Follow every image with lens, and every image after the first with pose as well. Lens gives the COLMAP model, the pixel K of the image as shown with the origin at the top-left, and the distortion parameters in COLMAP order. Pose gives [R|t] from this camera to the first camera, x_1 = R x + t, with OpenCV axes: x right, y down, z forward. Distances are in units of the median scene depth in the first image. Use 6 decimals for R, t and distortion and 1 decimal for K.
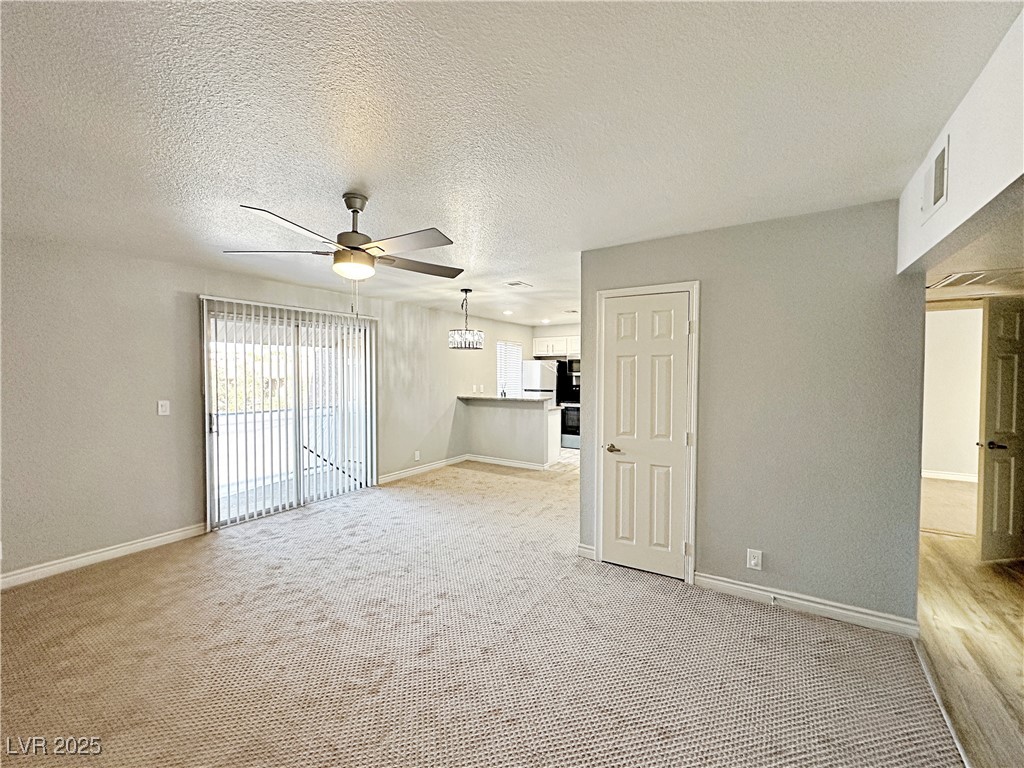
lens RADIAL K [[428.5, 0, 512.1], [0, 428.5, 384.7], [0, 0, 1]] dist [-0.000338, 0.000210]
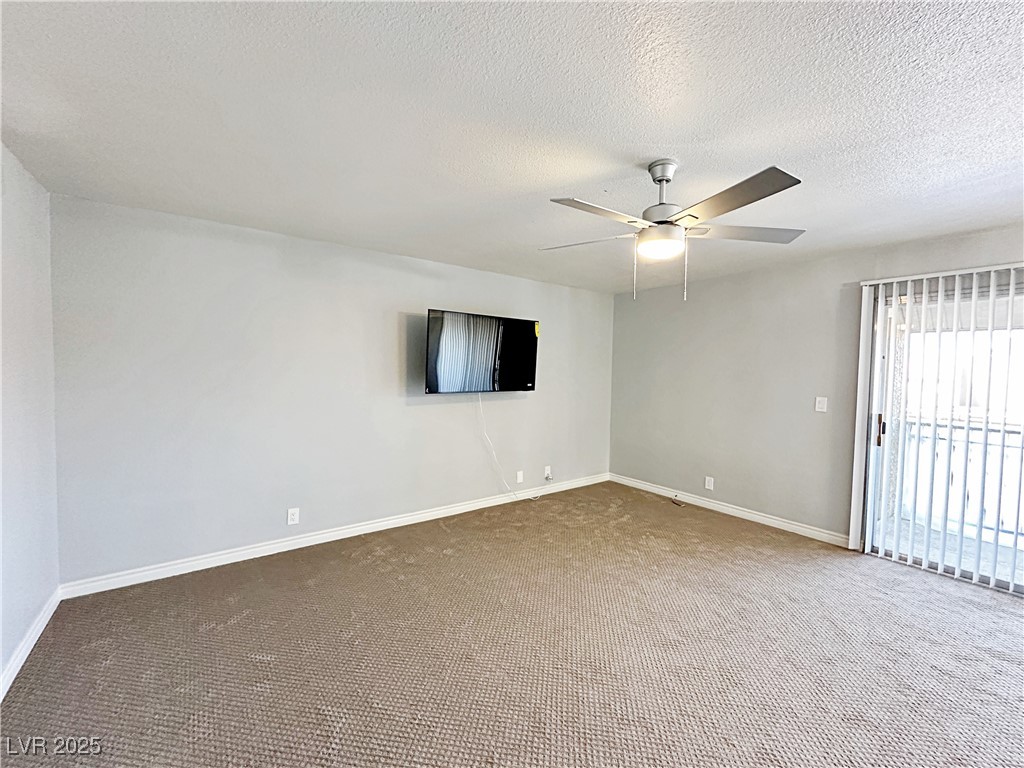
lens RADIAL K [[419.0, 0, 511.8], [0, 419.0, 384.6], [0, 0, 1]] dist [-0.001903, 0.000259]
pose [[-0.344464, 0.033575, -0.938199, 0.348198], [-0.043464, 0.997718, 0.051663, -0.010870], [0.937793, 0.058574, -0.342219, 0.640146]]
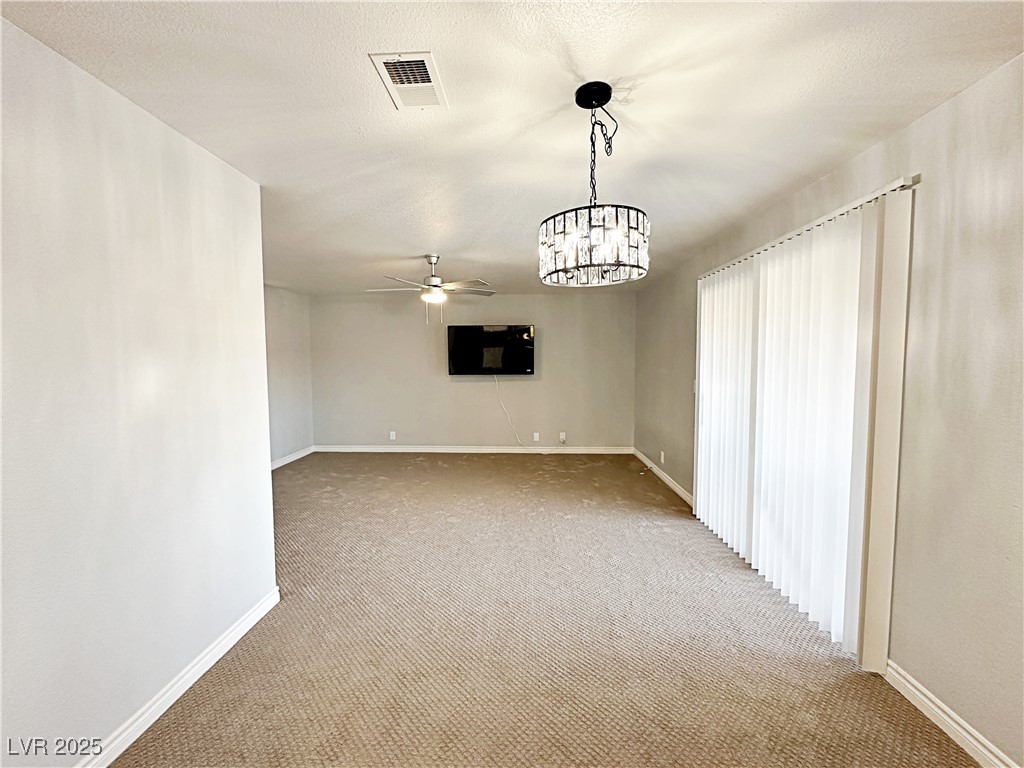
lens RADIAL K [[419.0, 0, 511.8], [0, 419.0, 384.6], [0, 0, 1]] dist [-0.001903, 0.000259]
pose [[-0.865698, 0.037366, -0.499170, 0.130079], [-0.007909, 0.996065, 0.088277, -0.040729], [0.500504, 0.080369, -0.861996, 1.662906]]
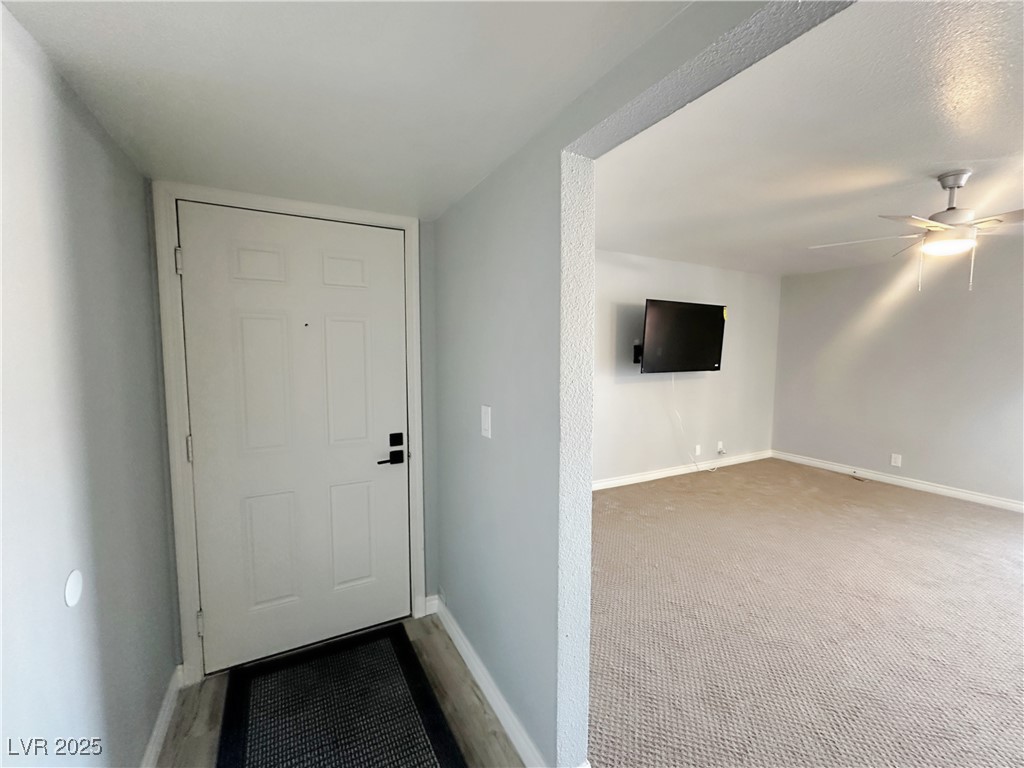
lens RADIAL K [[428.5, 0, 512.1], [0, 428.5, 384.7], [0, 0, 1]] dist [-0.000338, 0.000210]
pose [[-0.478964, 0.072550, -0.874831, 0.663561], [-0.031056, 0.994555, 0.099481, -0.003950], [0.877285, 0.074817, -0.474103, 0.370537]]
